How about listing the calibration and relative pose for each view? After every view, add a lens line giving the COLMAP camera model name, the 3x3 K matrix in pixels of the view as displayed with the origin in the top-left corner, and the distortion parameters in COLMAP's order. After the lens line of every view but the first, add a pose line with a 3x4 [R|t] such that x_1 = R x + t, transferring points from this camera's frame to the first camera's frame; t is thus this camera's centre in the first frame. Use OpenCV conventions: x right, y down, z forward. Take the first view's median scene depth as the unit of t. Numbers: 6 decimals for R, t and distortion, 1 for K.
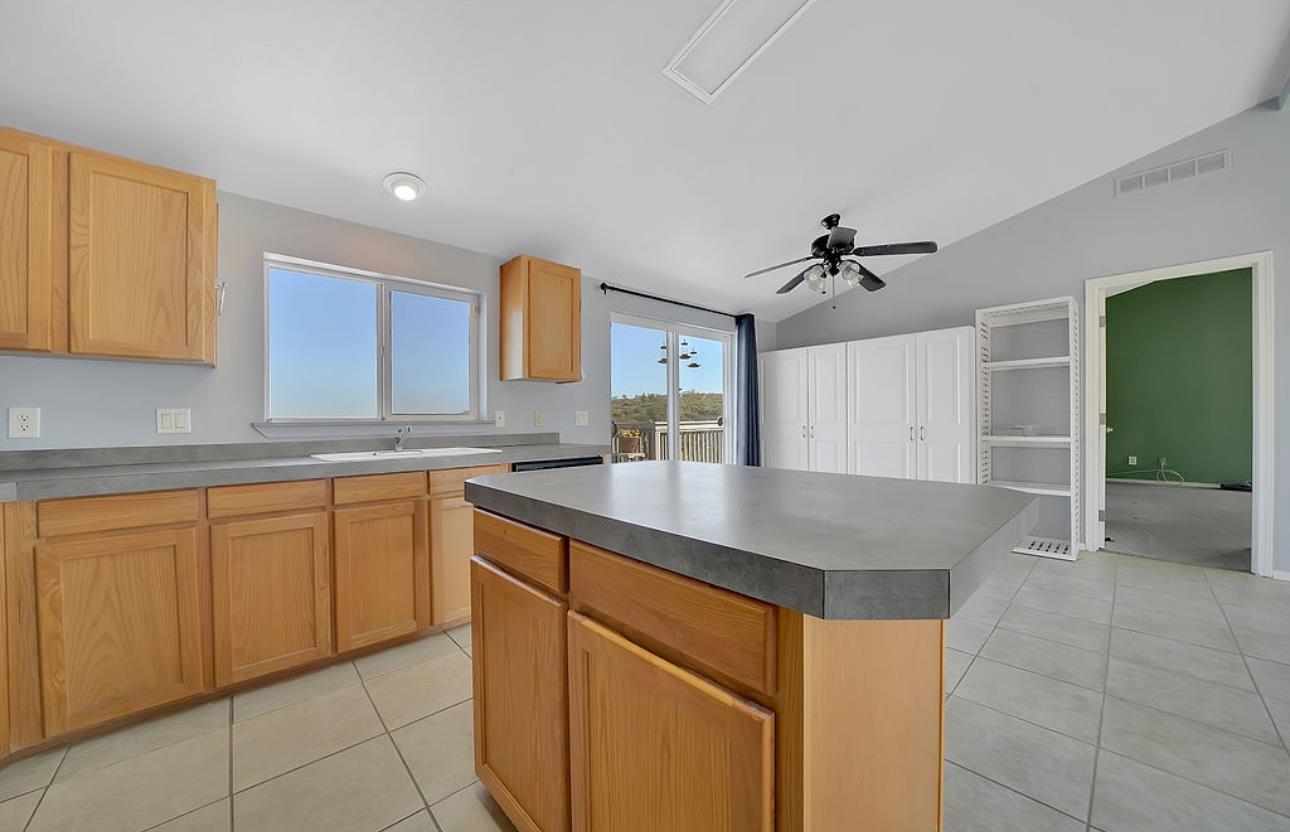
lens RADIAL K [[453.7, 0, 640.4], [0, 453.7, 418.8], [0, 0, 1]] dist [-0.017774, 0.000227]
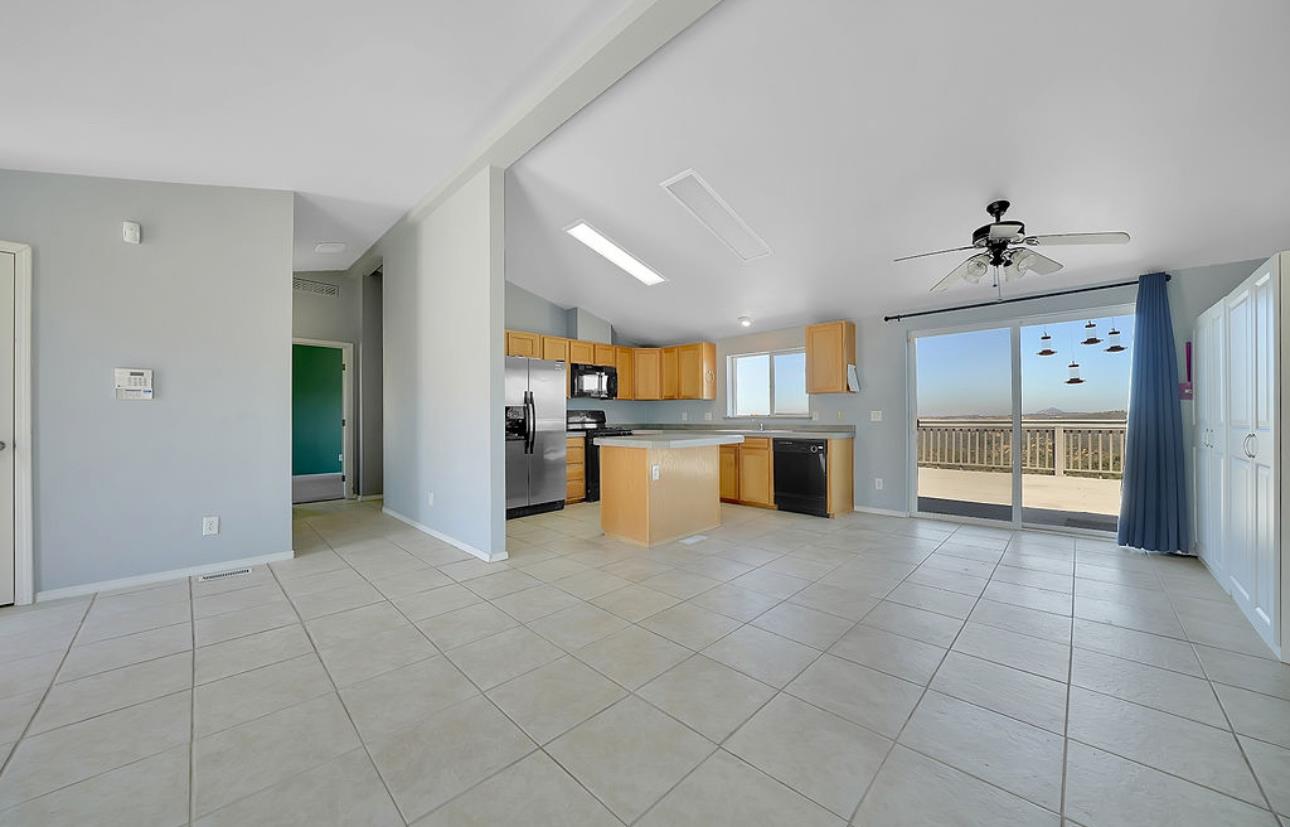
lens RADIAL K [[453.7, 0, 641.8], [0, 453.7, 418.1], [0, 0, 1]] dist [-0.017774, 0.000227]
pose [[0.055672, 0.011899, -0.998378, 1.408103], [0.002197, 0.999925, 0.012040, -0.015088], [0.998447, -0.002864, 0.055642, 0.229365]]
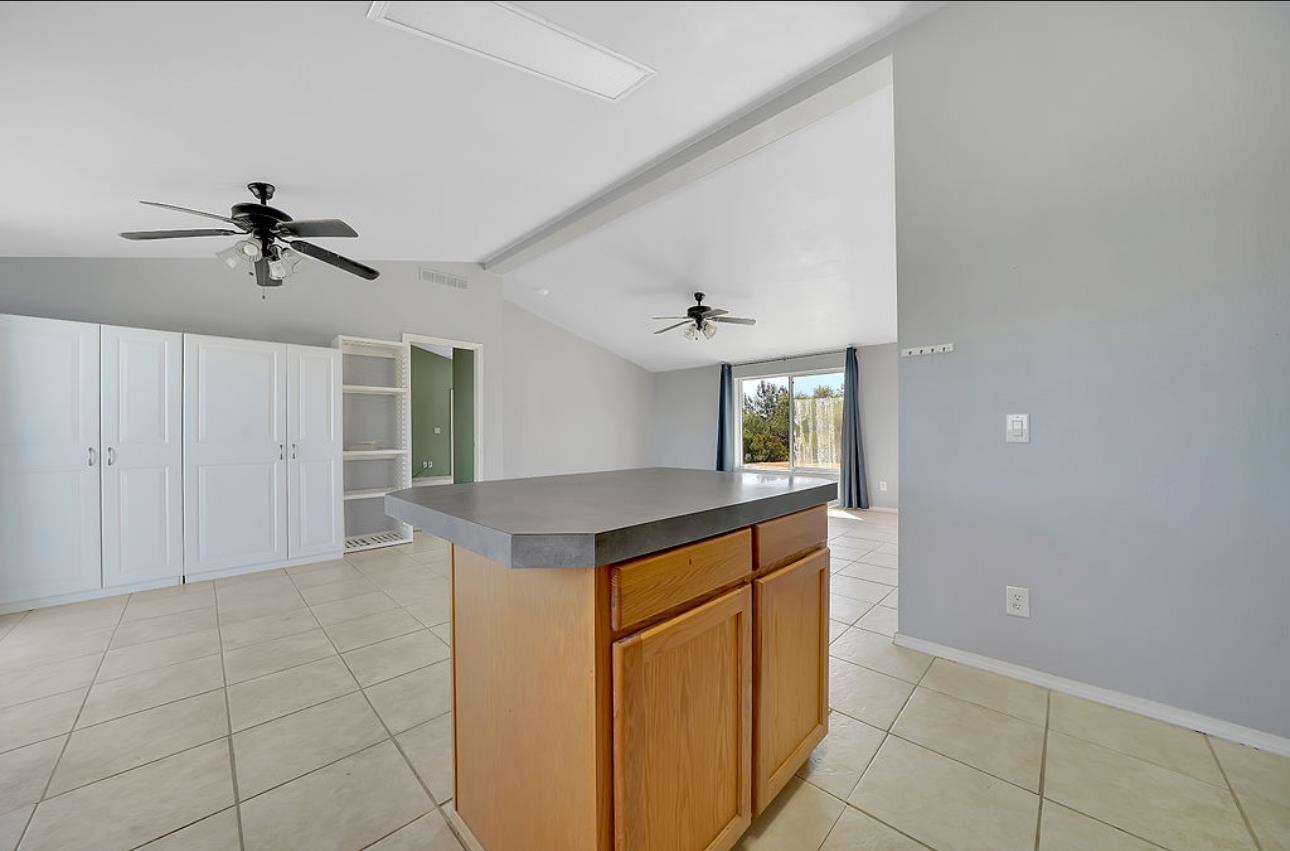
lens RADIAL K [[445.6, 0, 631.2], [0, 445.6, 432.1], [0, 0, 1]] dist [-0.003215, -0.000052]
pose [[-0.050242, 0.004524, 0.998727, -0.421237], [0.005290, 0.999977, -0.004263, -0.000836], [-0.998723, 0.005069, -0.050265, 0.420882]]
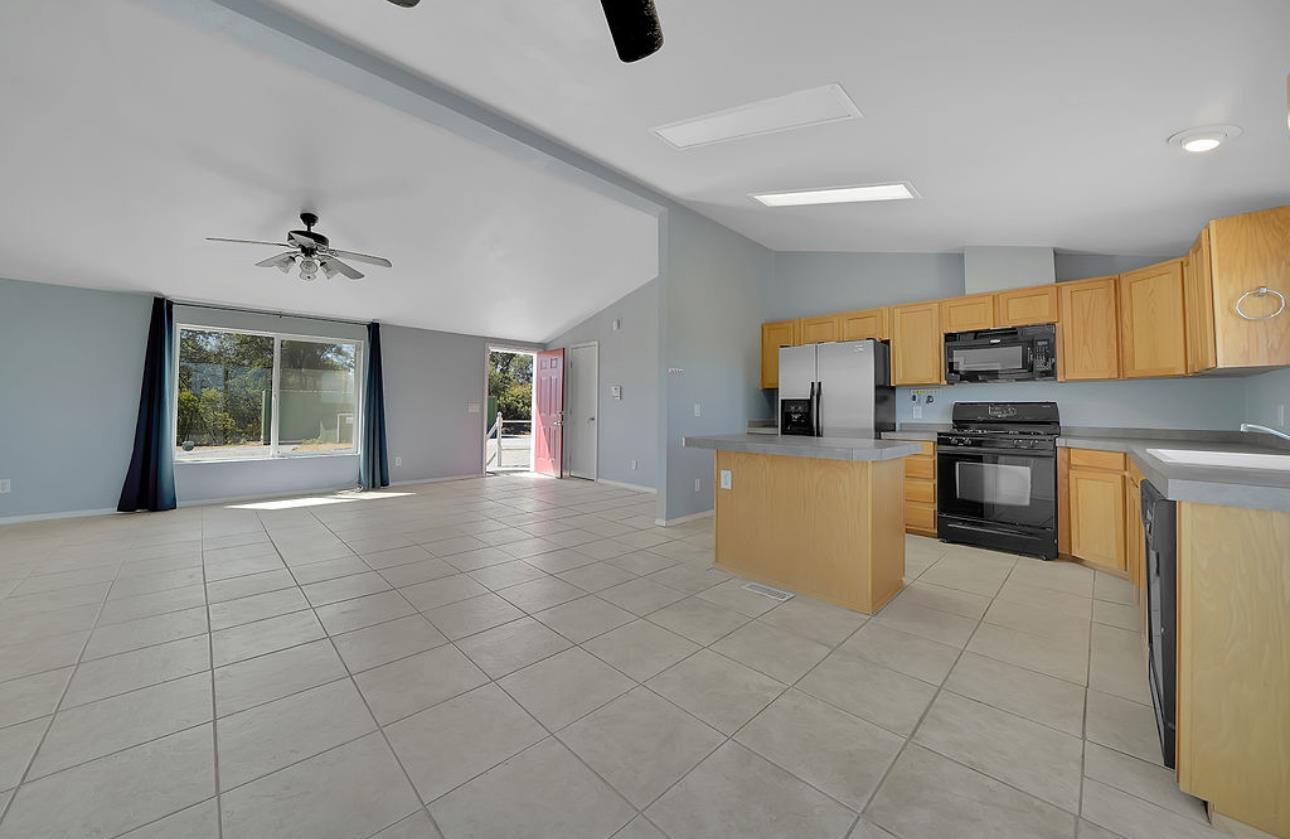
lens RADIAL K [[458.6, 0, 632.5], [0, 458.6, 398.5], [0, 0, 1]] dist [-0.016195, -0.000090]
pose [[-0.999382, -0.001082, -0.035123, 0.420294], [-0.000303, 0.999754, -0.022190, -0.006376], [0.035138, -0.022165, -0.999137, 1.330830]]
